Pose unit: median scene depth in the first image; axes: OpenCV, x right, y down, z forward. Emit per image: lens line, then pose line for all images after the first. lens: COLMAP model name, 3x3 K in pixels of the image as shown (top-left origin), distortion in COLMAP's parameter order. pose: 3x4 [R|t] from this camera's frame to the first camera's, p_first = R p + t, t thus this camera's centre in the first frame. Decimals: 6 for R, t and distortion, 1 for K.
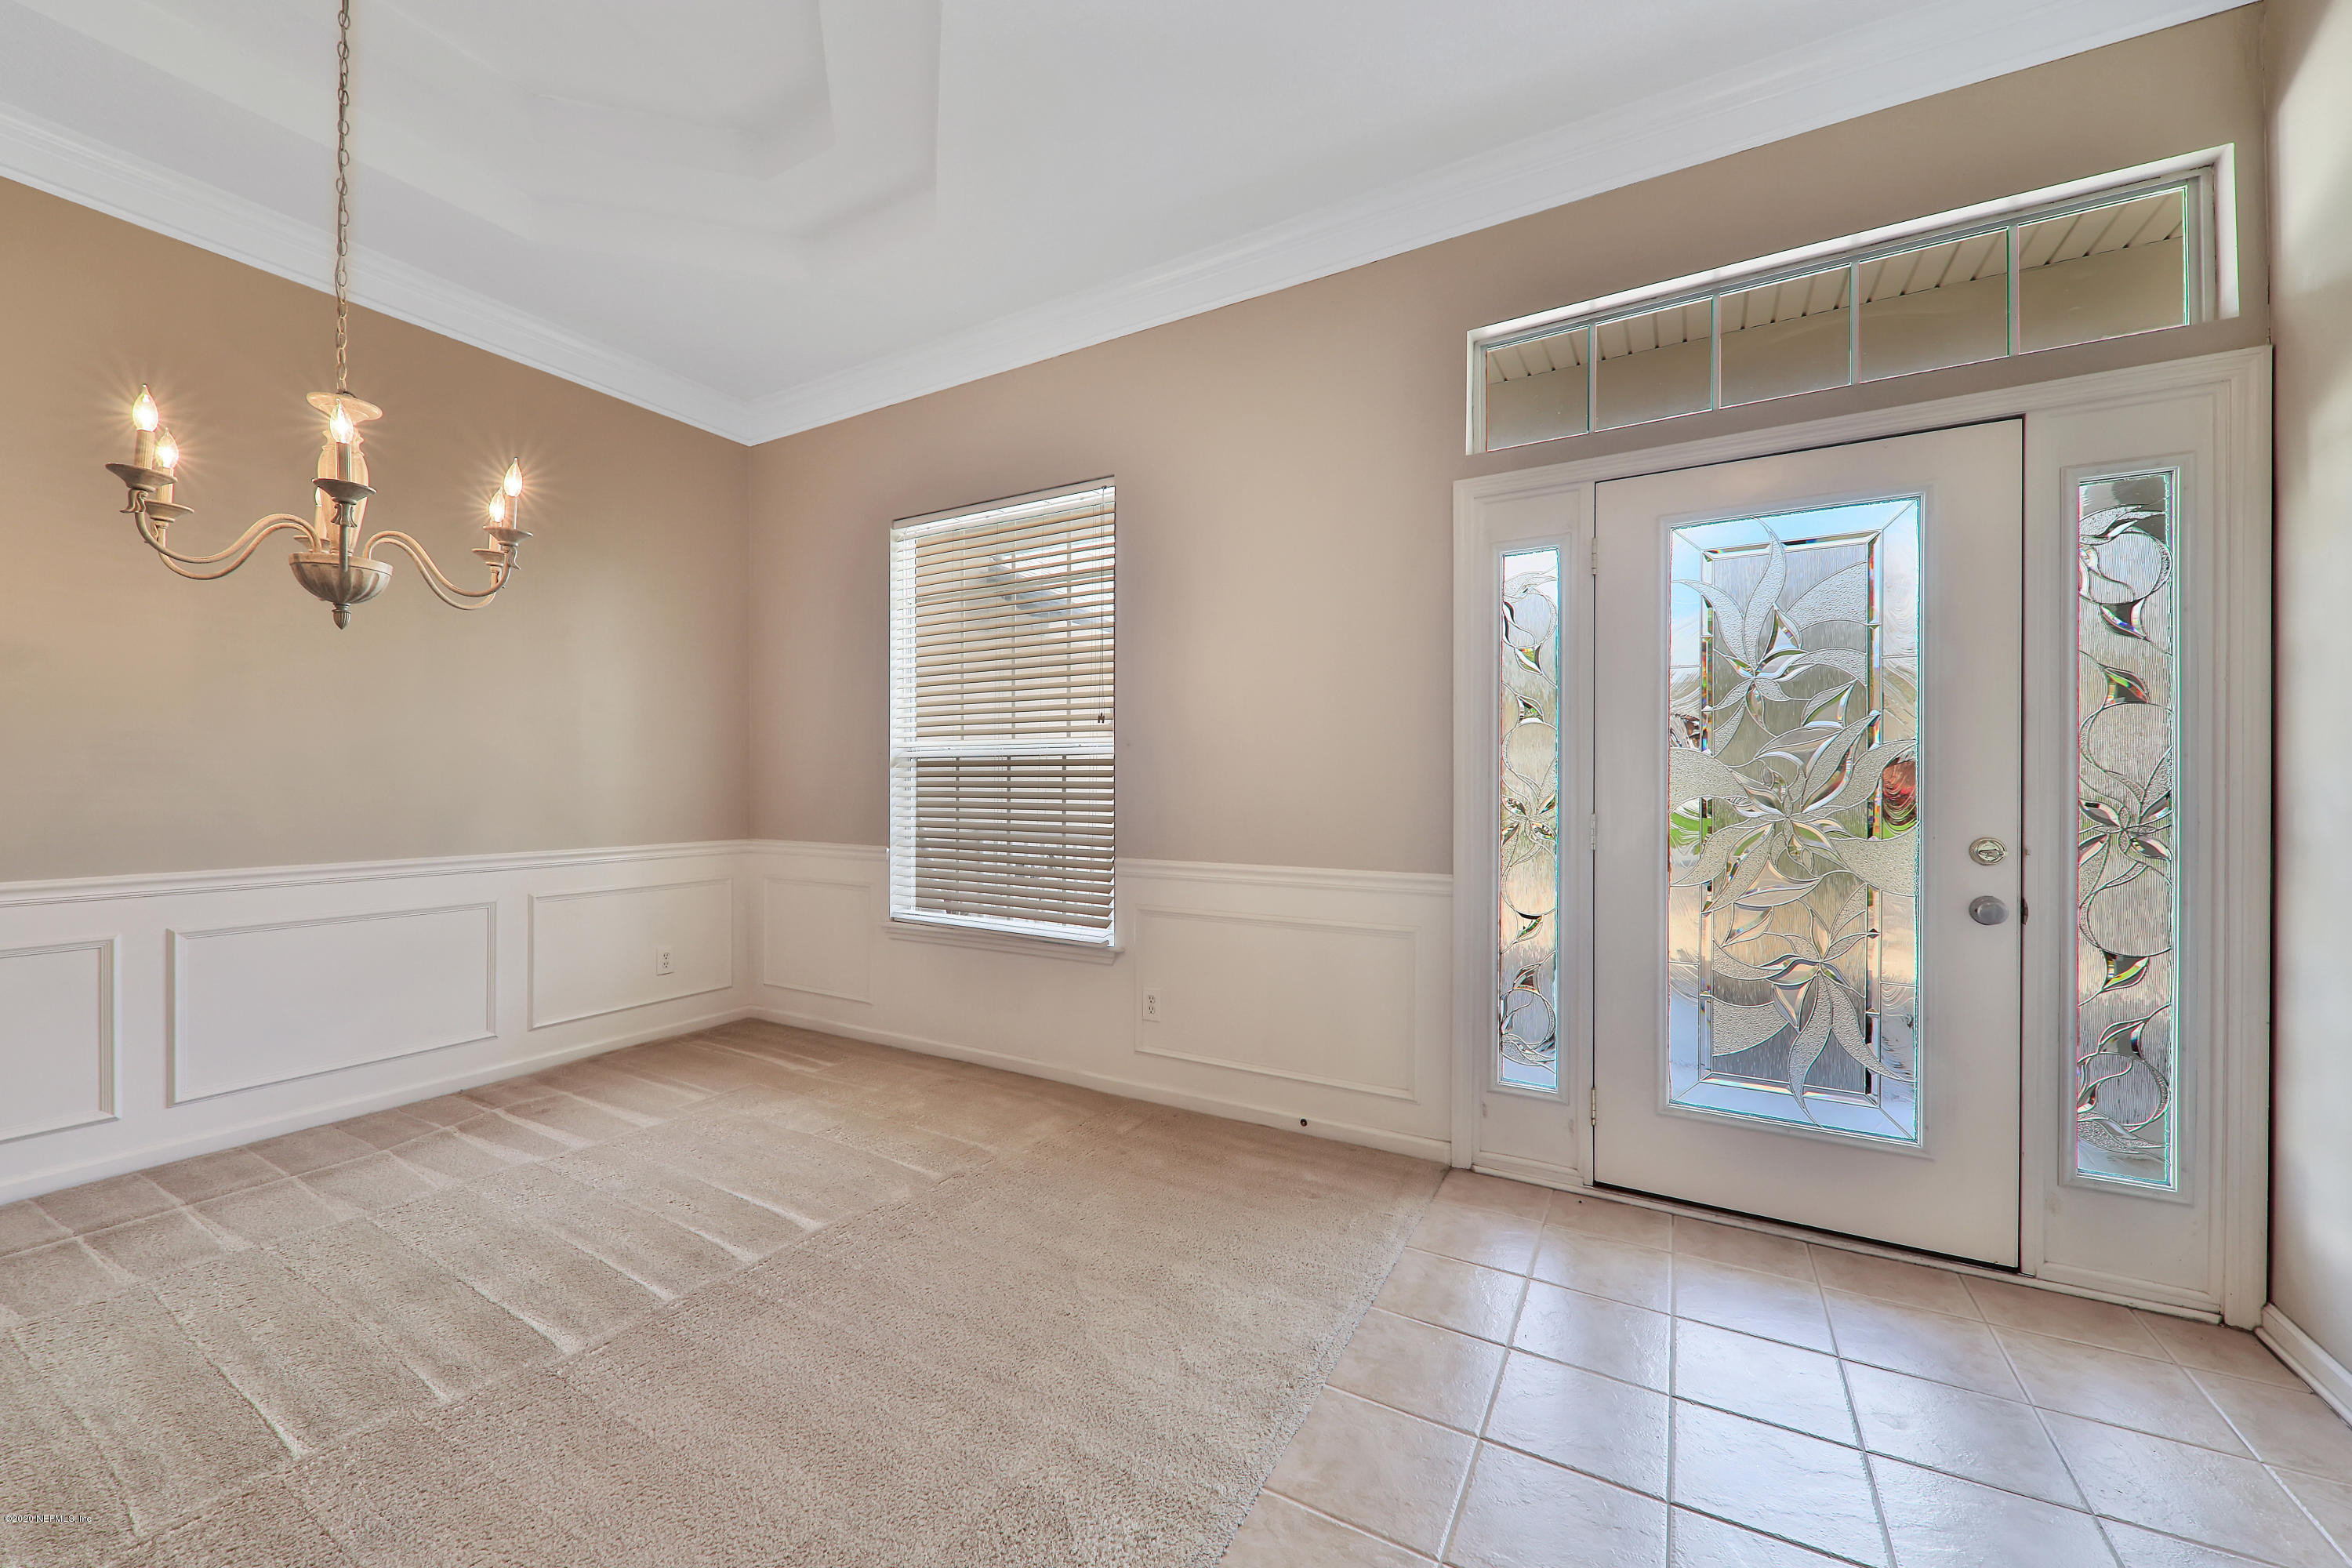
lens RADIAL K [[893.4, 0, 1160.7], [0, 893.4, 782.8], [0, 0, 1]] dist [-0.009332, -0.000718]
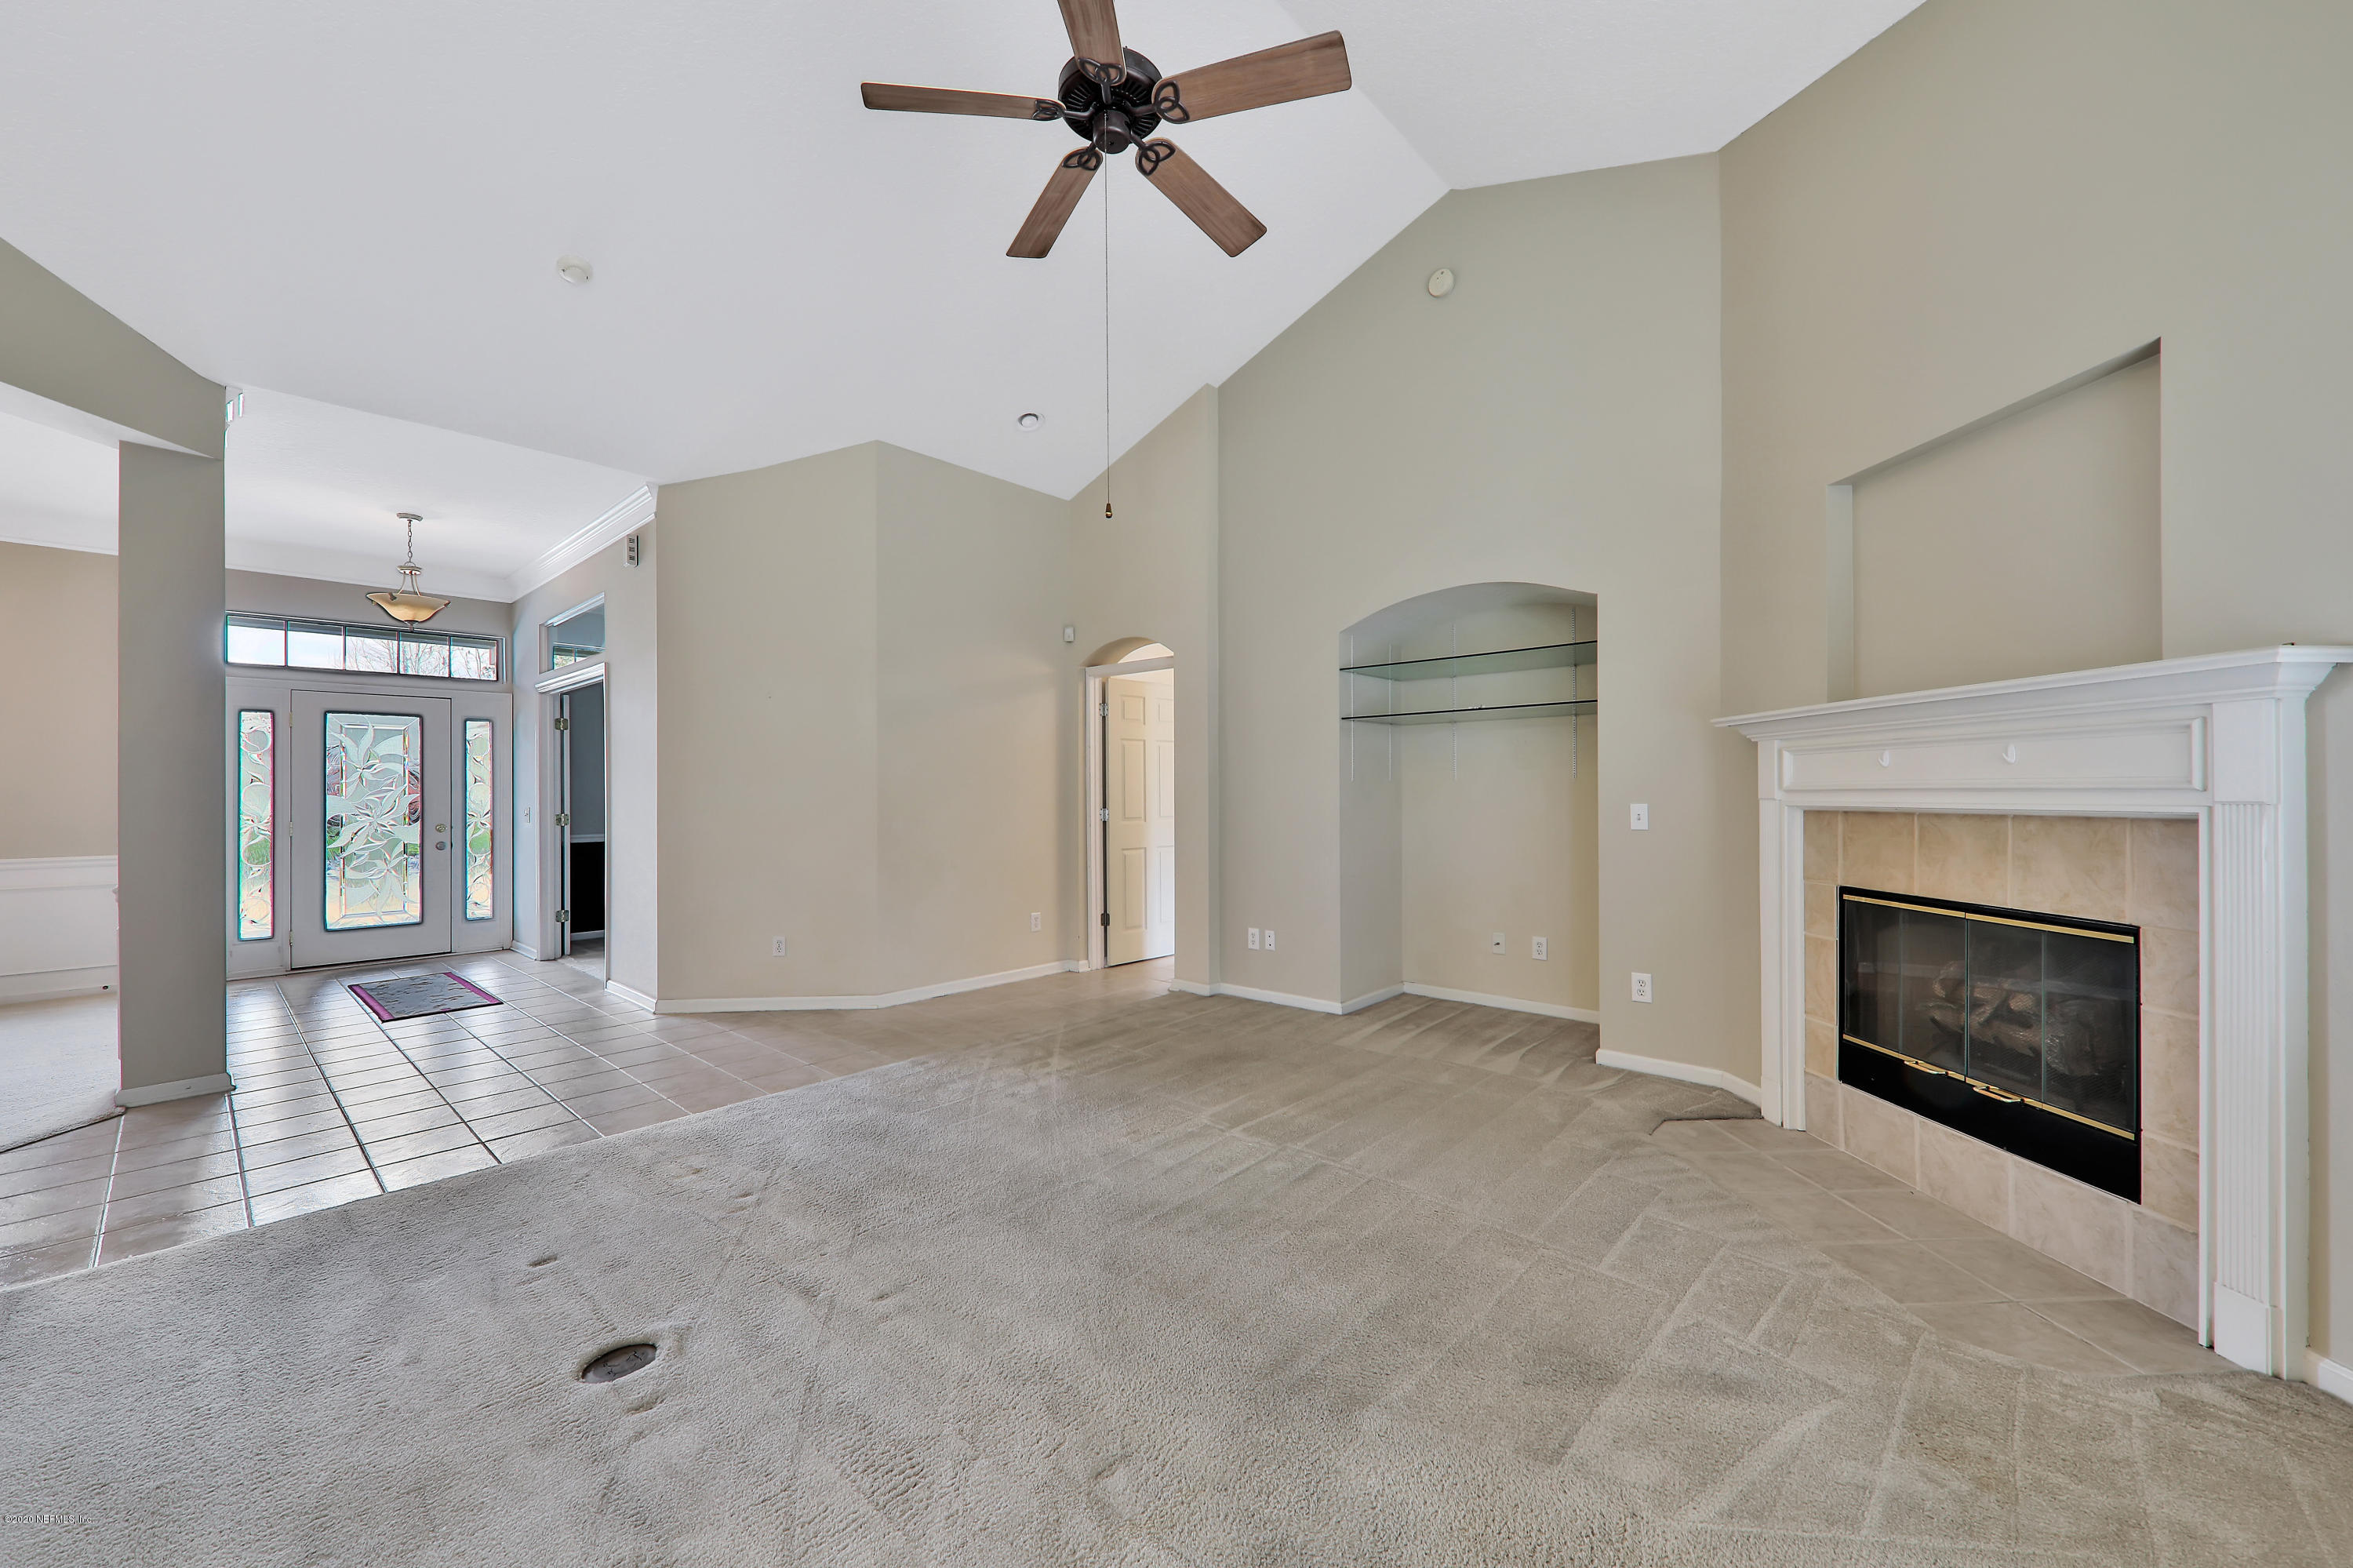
lens RADIAL K [[893.8, 0, 1180.3], [0, 893.8, 788.2], [0, 0, 1]] dist [-0.009332, -0.000718]
pose [[0.190656, -0.000698, 0.981657, -1.641934], [0.007252, 0.999973, -0.000697, -0.037991], [-0.981630, 0.007252, 0.190656, -2.156506]]
